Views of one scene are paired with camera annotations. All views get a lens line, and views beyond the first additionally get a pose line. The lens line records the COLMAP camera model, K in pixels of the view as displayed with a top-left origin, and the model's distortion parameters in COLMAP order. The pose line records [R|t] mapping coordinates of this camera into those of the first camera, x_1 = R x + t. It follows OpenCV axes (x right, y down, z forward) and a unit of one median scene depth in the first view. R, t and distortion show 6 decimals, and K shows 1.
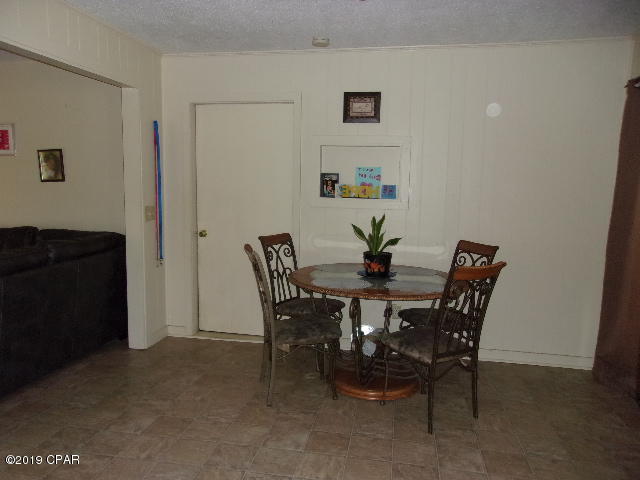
lens RADIAL K [[487.7, 0, 320.0], [0, 487.7, 240.0], [0, 0, 1]] dist [-0.008022, 0.005088]
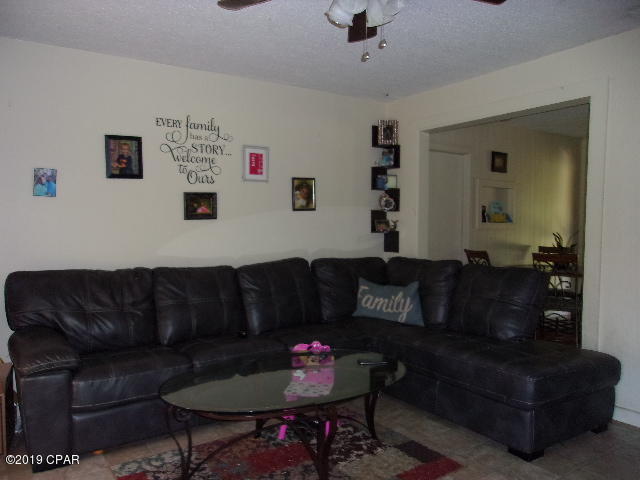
lens RADIAL K [[487.7, 0, 320.0], [0, 487.7, 240.0], [0, 0, 1]] dist [-0.008022, 0.005088]
pose [[0.700319, -0.044099, 0.712467, -1.216848], [0.074237, 0.997177, -0.011250, -0.049489], [-0.709960, 0.060770, 0.701616, 0.307313]]
